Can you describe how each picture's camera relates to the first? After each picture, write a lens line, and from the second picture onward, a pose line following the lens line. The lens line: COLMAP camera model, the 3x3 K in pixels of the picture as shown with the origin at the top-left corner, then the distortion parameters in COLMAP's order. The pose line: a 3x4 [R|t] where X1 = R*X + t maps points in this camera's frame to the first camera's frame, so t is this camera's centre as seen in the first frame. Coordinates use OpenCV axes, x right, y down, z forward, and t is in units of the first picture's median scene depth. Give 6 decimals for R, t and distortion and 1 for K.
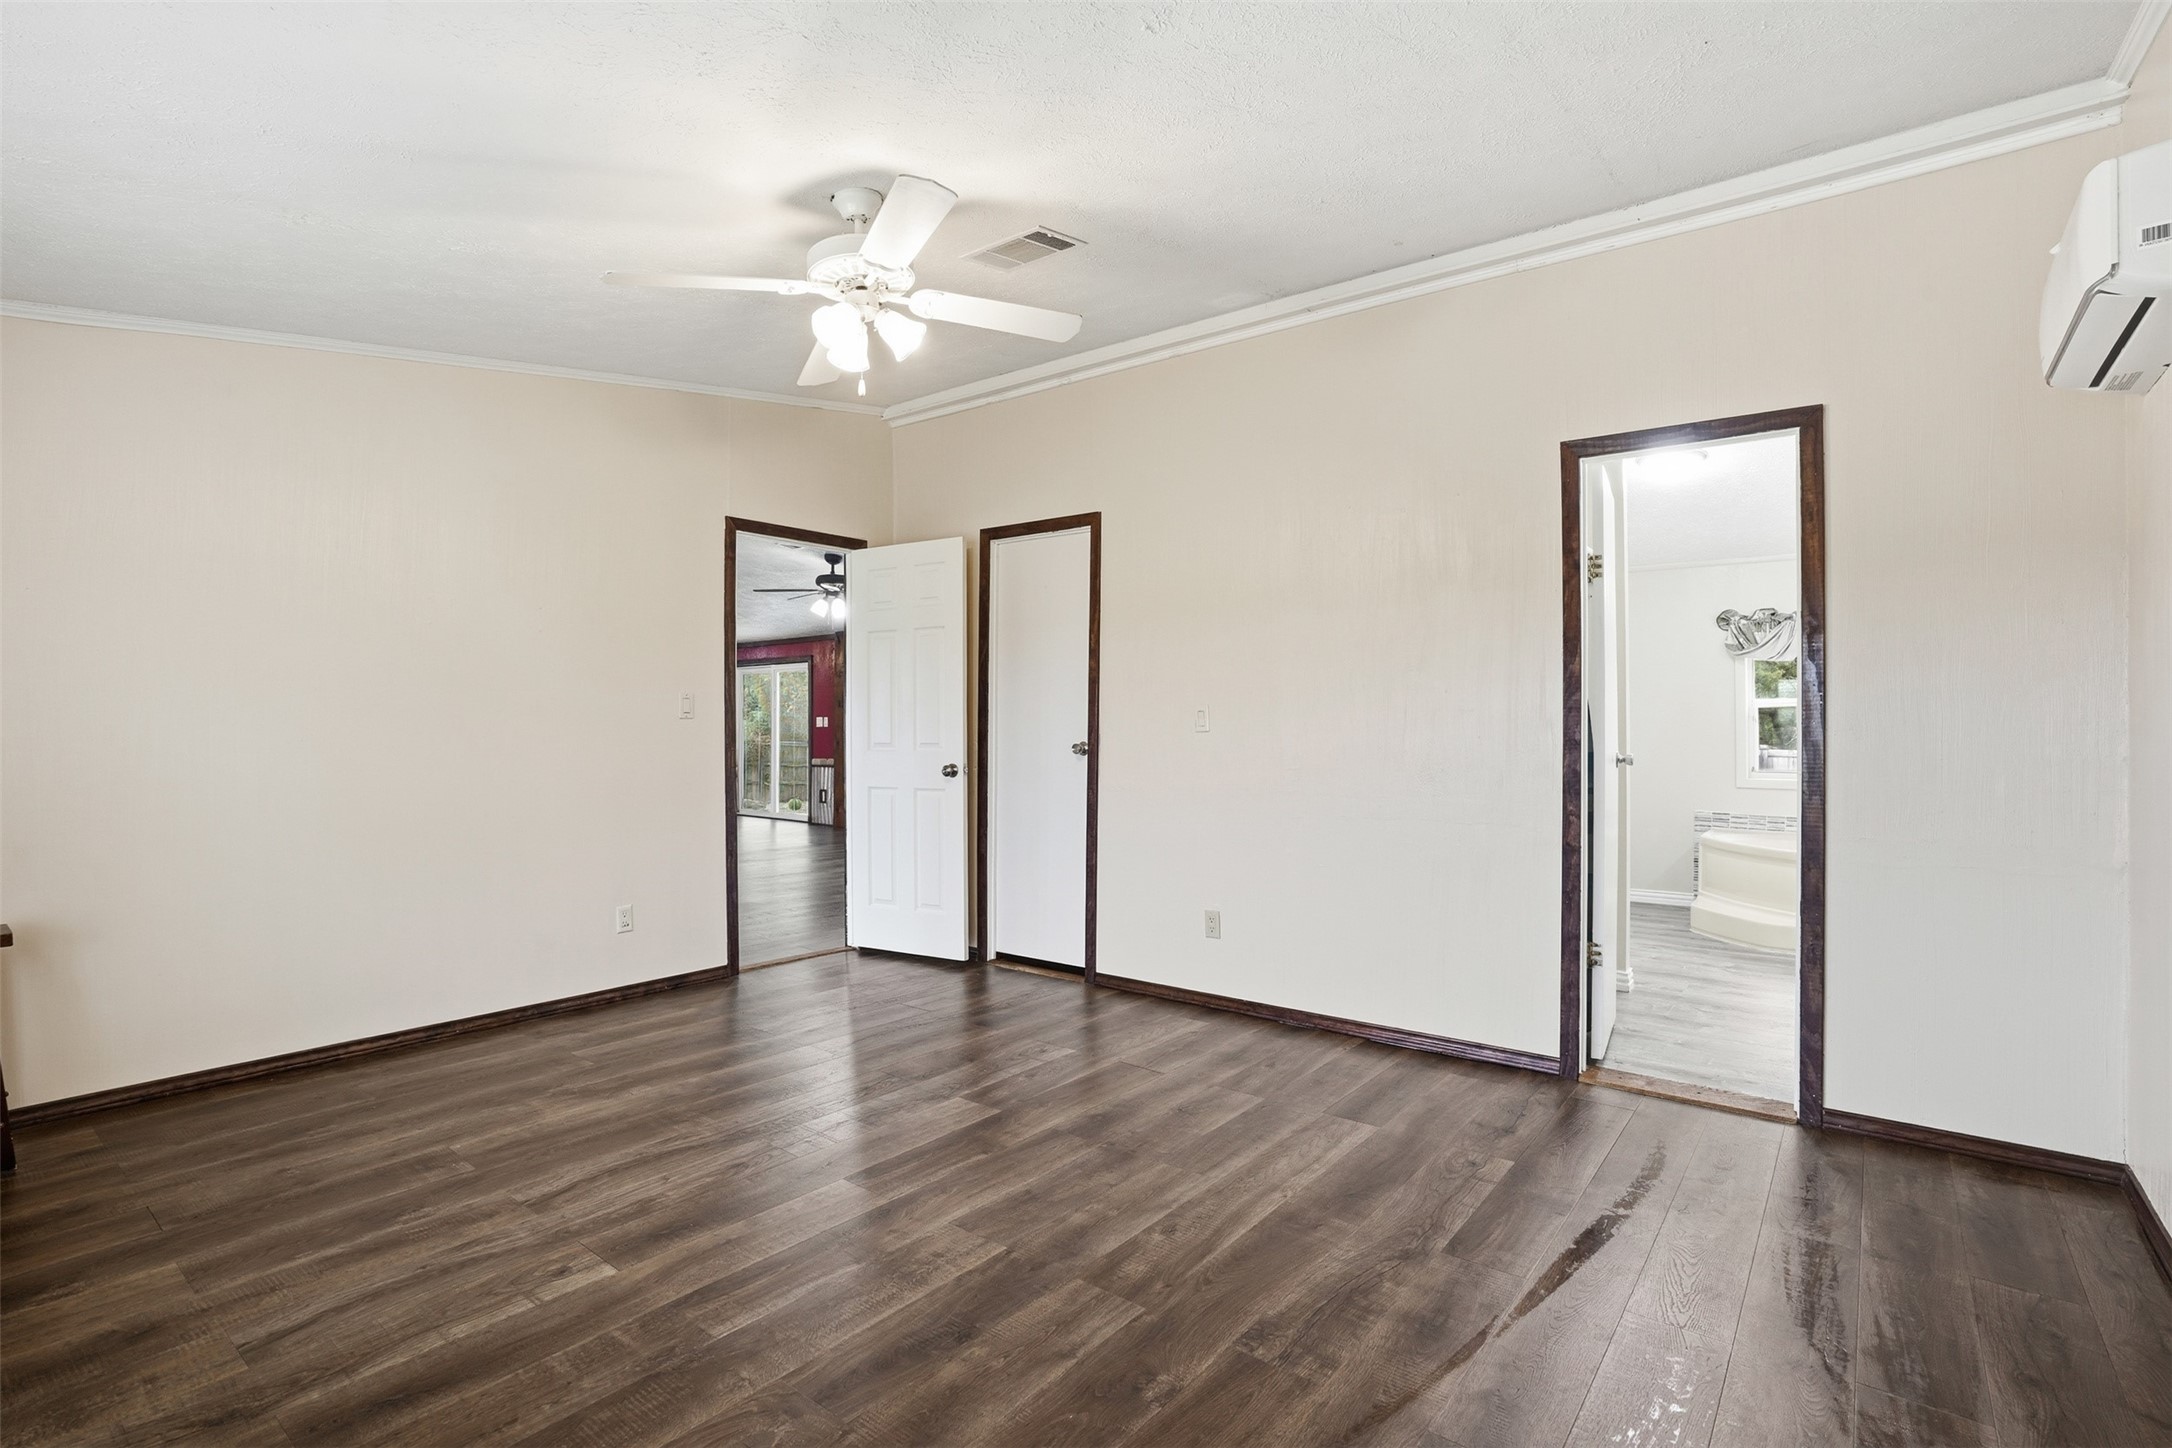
lens RADIAL K [[1011.0, 0, 1083.3], [0, 1011.0, 720.5], [0, 0, 1]] dist [-0.062239, 0.027757]
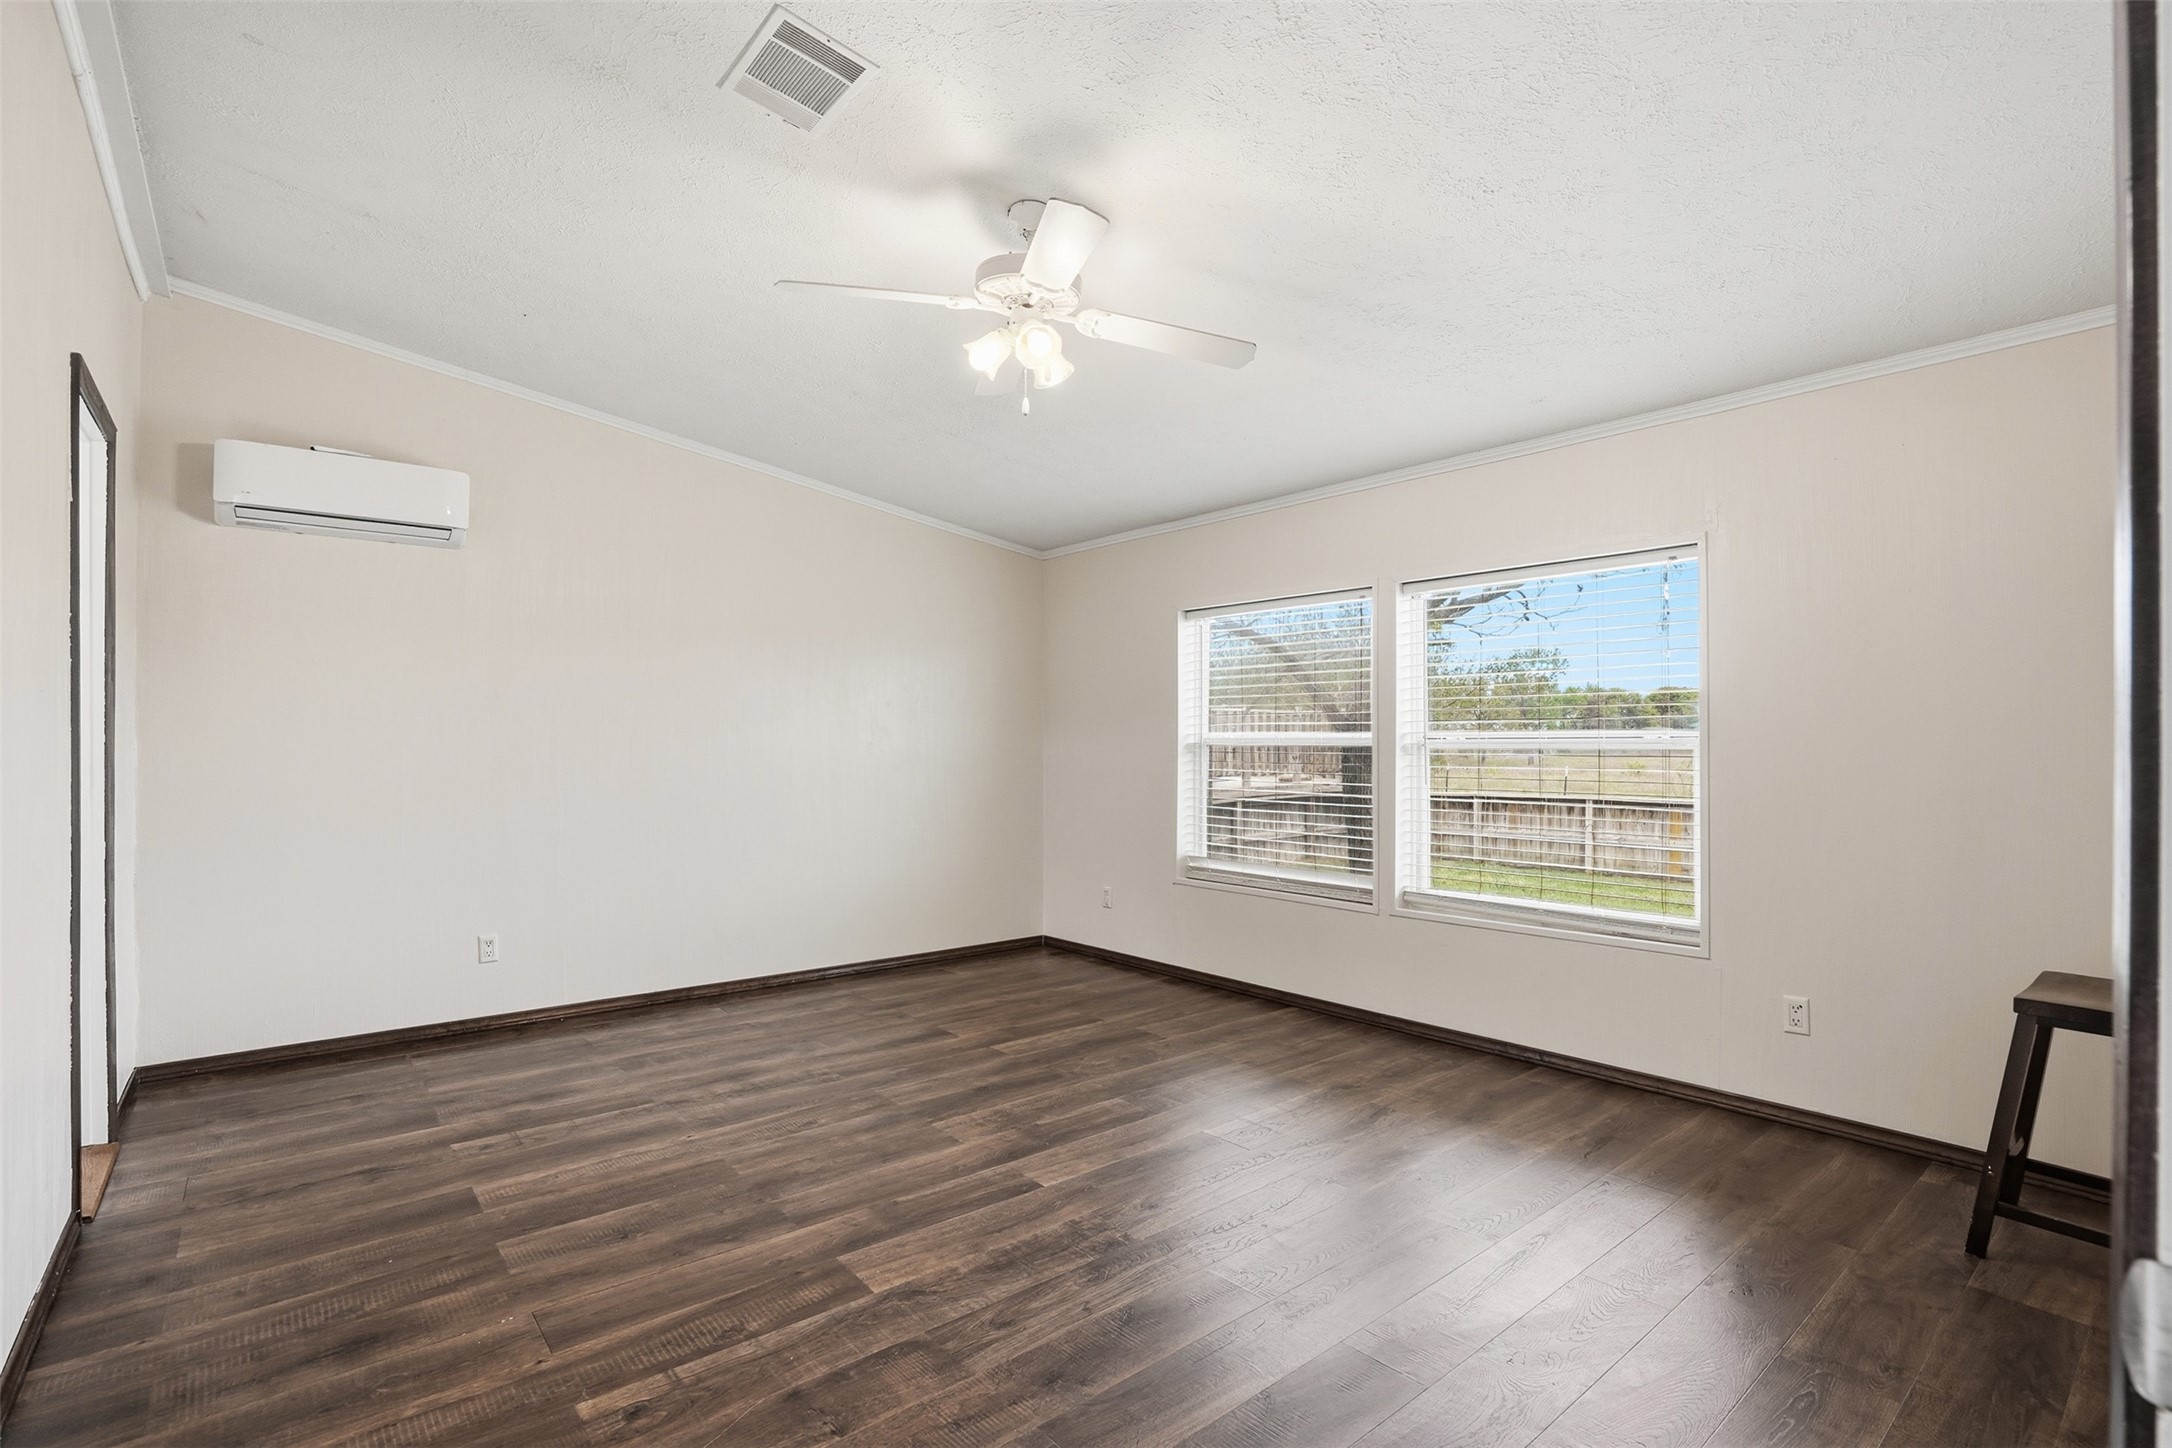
lens RADIAL K [[1011.0, 0, 1083.3], [0, 1011.0, 720.5], [0, 0, 1]] dist [-0.062239, 0.027757]
pose [[-0.976782, 0.001210, 0.214234, -0.525239], [-0.003391, 0.999771, -0.021108, -0.003529], [-0.214211, -0.021344, -0.976554, 2.097803]]
